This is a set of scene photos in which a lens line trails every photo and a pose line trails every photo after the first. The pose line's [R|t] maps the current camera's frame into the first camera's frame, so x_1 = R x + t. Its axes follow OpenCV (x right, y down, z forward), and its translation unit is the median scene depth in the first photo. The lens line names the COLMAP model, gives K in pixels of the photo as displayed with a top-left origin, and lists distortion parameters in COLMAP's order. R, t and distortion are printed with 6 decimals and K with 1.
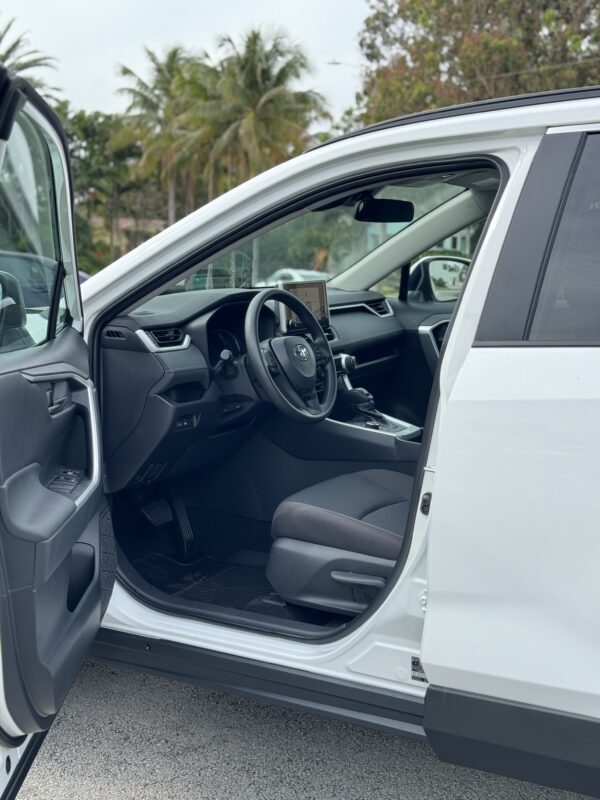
lens RADIAL K [[1124.4, 0, 301.2], [0, 1124.4, 400.9], [0, 0, 1]] dist [0.099543, 0.000000]
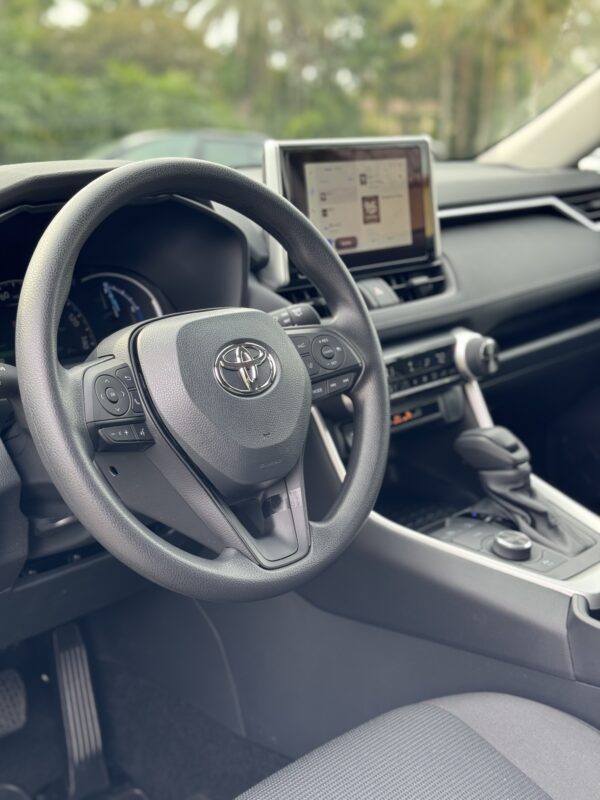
lens RADIAL K [[1124.4, 0, 295.8], [0, 1124.4, 399.9], [0, 0, 1]] dist [0.099543, 0.000000]
pose [[0.968270, 0.035954, -0.247305, 0.078216], [-0.011987, 0.995140, 0.097742, -0.055307], [0.249617, -0.091676, 0.963995, 0.598034]]
